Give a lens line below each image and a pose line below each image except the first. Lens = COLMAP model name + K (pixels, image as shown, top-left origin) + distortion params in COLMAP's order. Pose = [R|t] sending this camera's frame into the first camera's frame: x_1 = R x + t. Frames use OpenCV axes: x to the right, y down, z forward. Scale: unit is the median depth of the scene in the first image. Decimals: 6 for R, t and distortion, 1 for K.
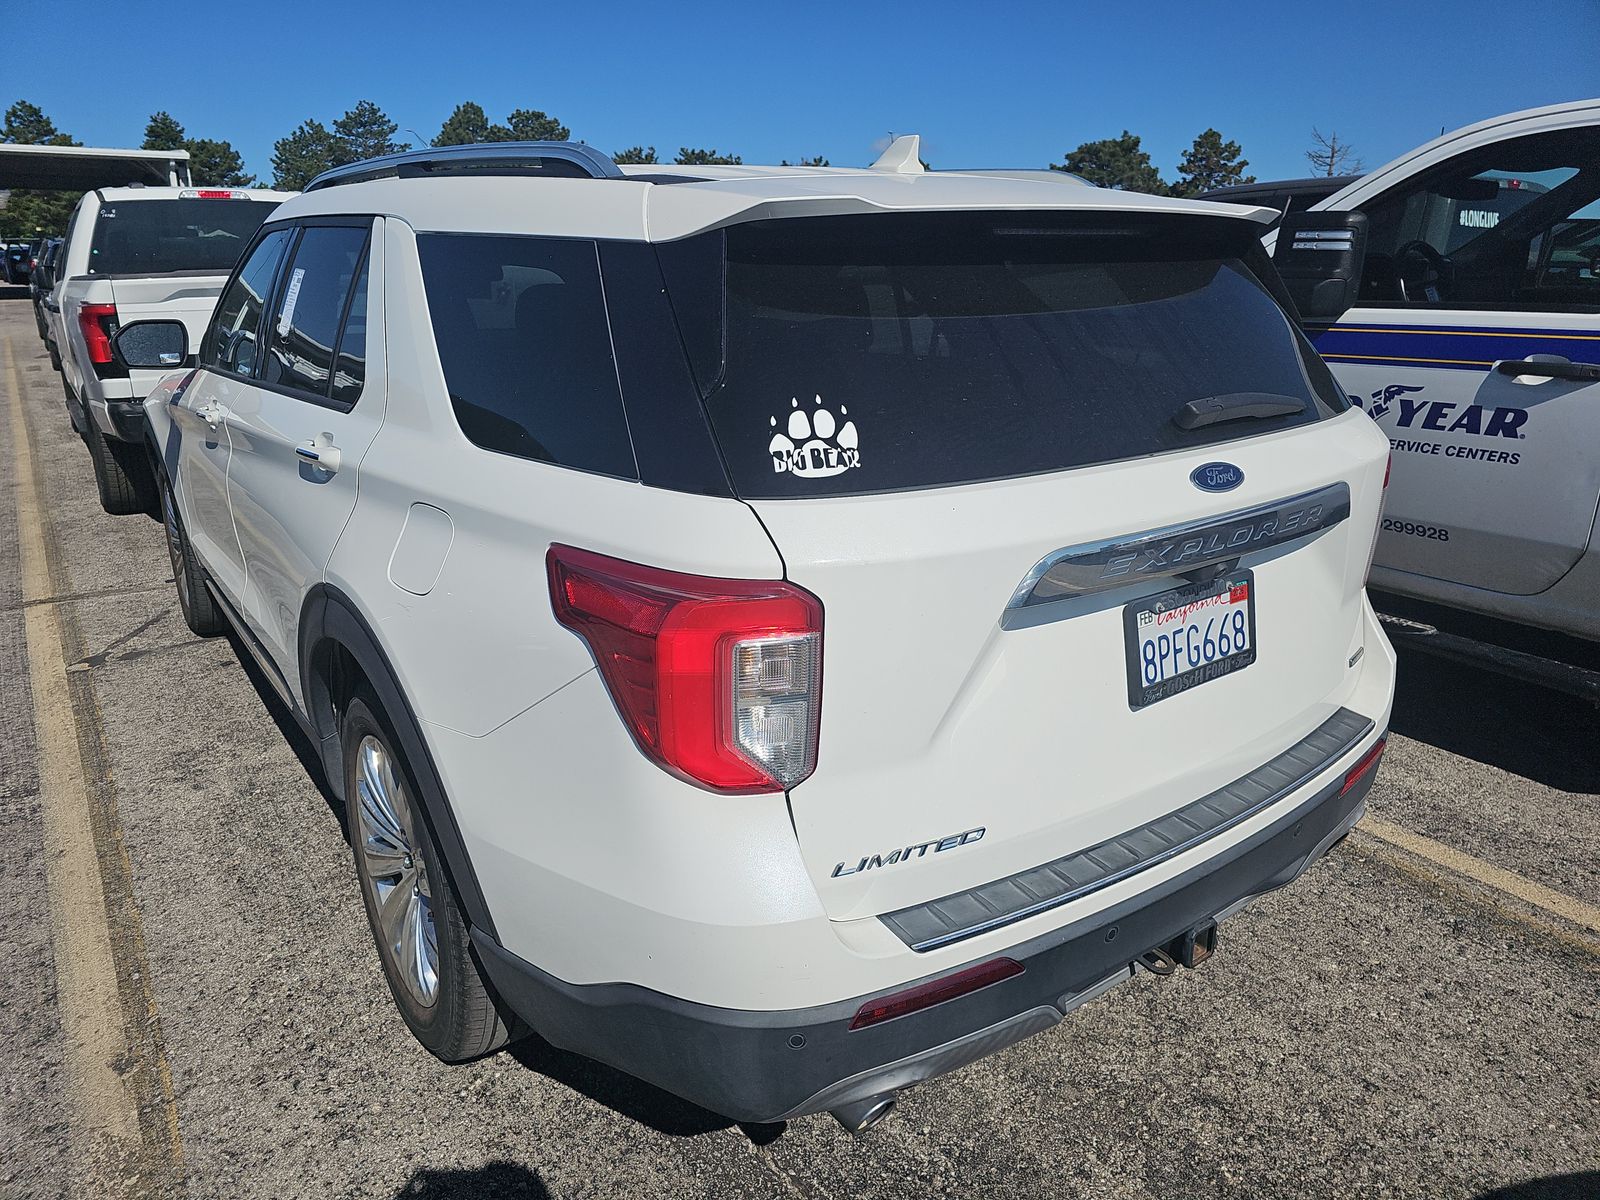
lens RADIAL K [[1043.8, 0, 775.0], [0, 1043.8, 571.2], [0, 0, 1]] dist [0.048922, -0.039265]
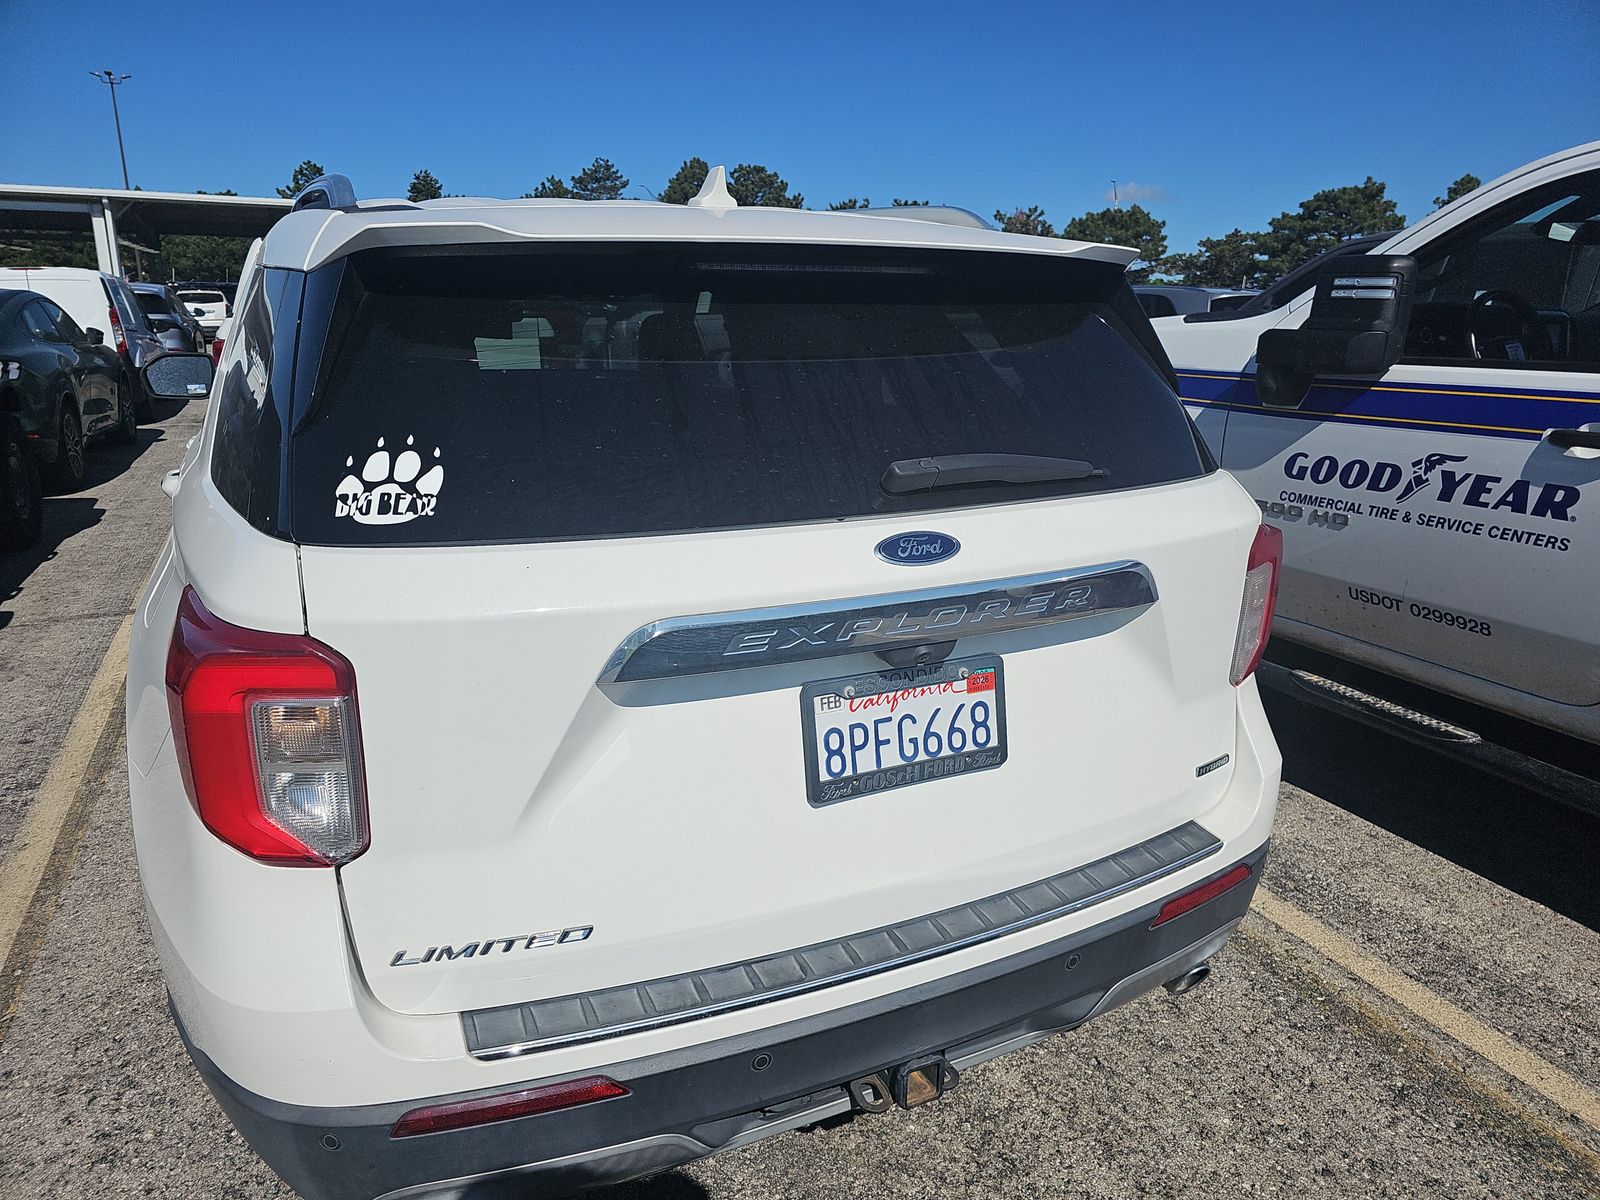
lens RADIAL K [[1038.6, 0, 798.5], [0, 1038.6, 596.5], [0, 0, 1]] dist [0.049338, -0.039415]
pose [[0.984955, 0.057054, -0.163123, 0.313110], [-0.060279, 0.998071, -0.014881, -0.019993], [0.161959, 0.024490, 0.986494, 0.090177]]
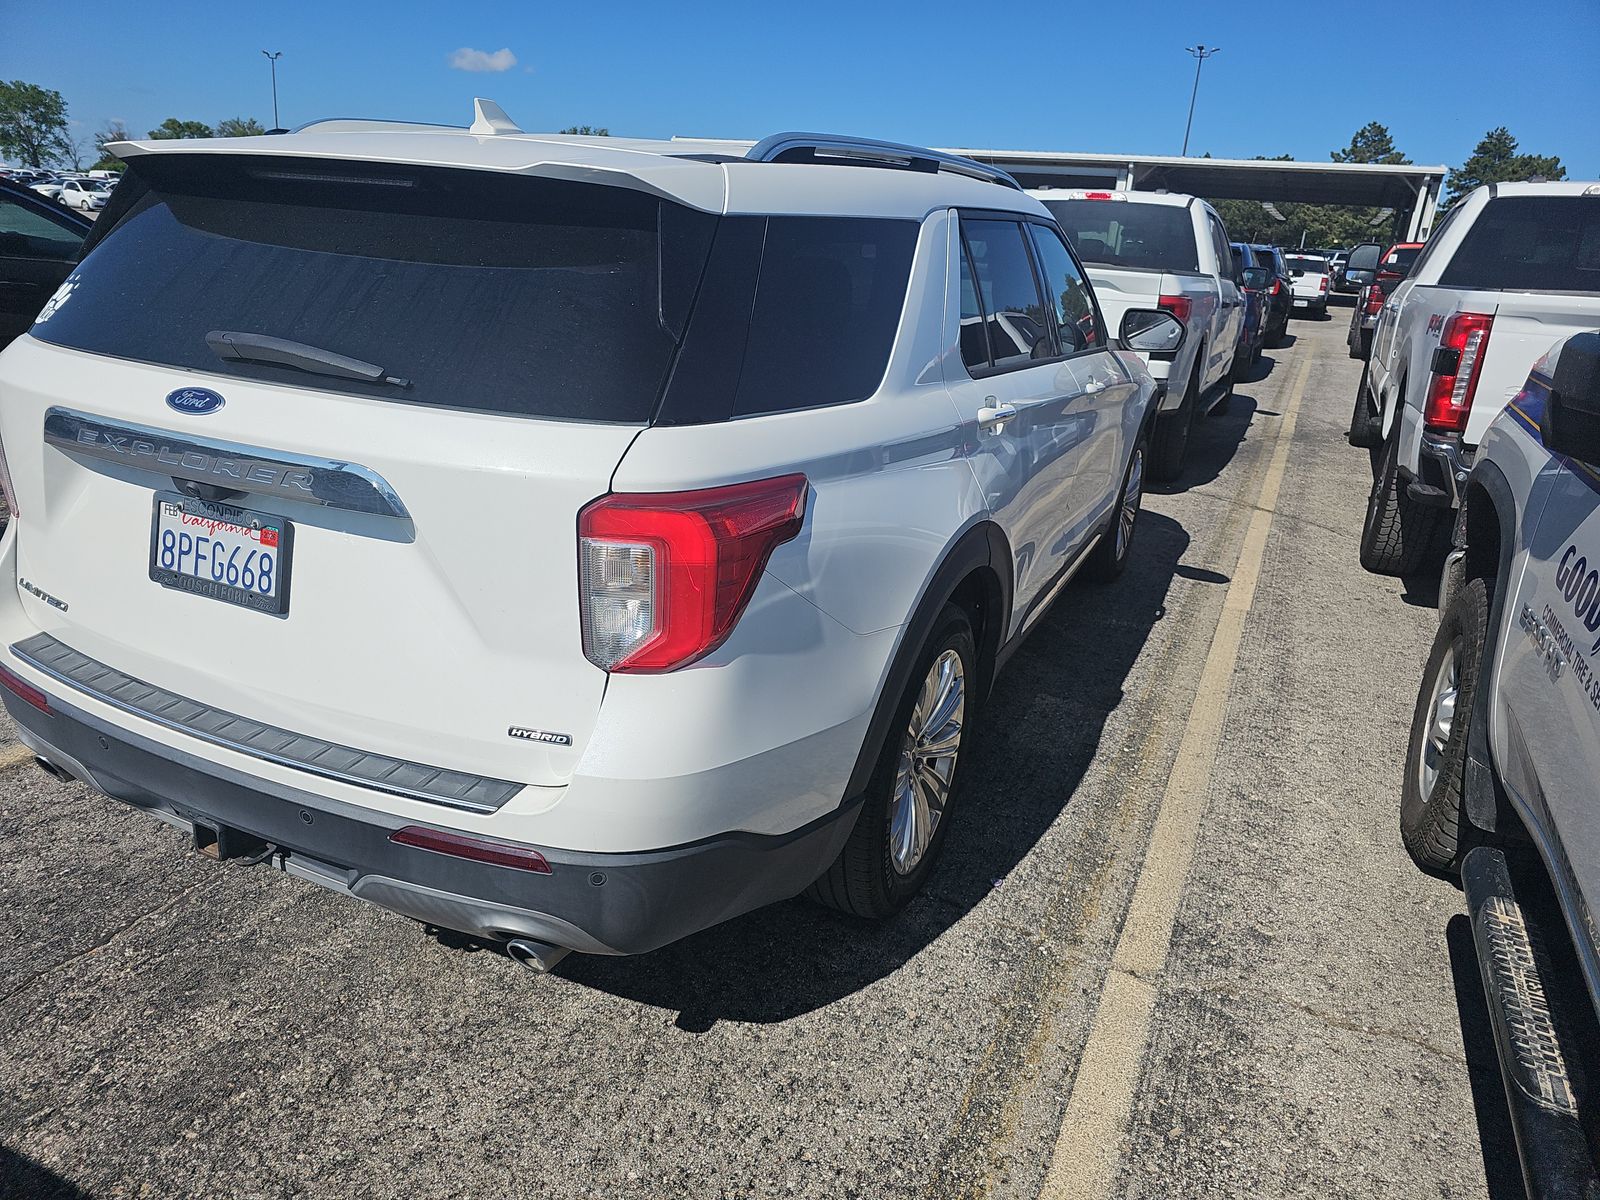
lens RADIAL K [[1064.6, 0, 797.6], [0, 1064.6, 580.8], [0, 0, 1]] dist [0.022732, -0.027323]
pose [[0.496673, 0.304541, -0.812755, 1.123507], [-0.312544, 0.936355, 0.159859, -0.191444], [0.809711, 0.174624, 0.560245, 0.615934]]
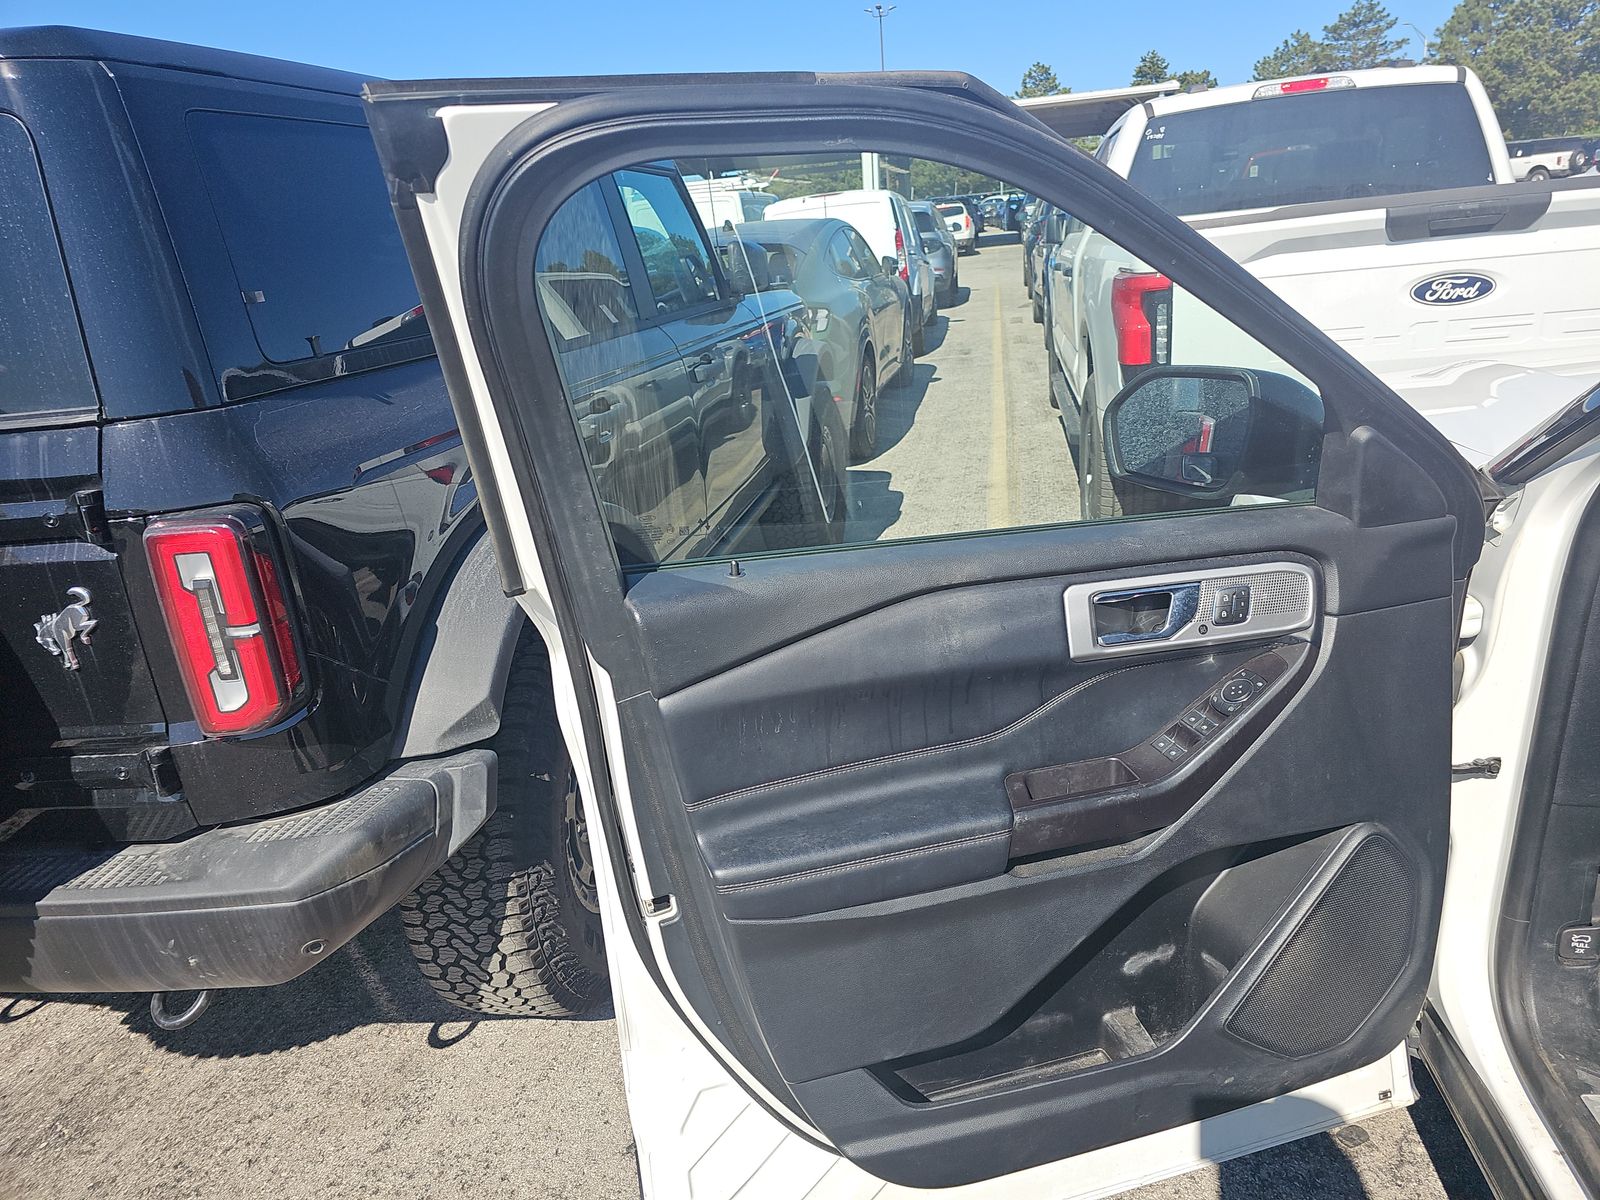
lens RADIAL K [[1038.6, 0, 798.5], [0, 1038.6, 596.5], [0, 0, 1]] dist [0.049338, -0.039415]
pose [[0.702145, 0.188000, -0.686766, -0.778279], [-0.128431, 0.982133, 0.137548, -0.295807], [0.700355, -0.008377, 0.713745, 0.984958]]
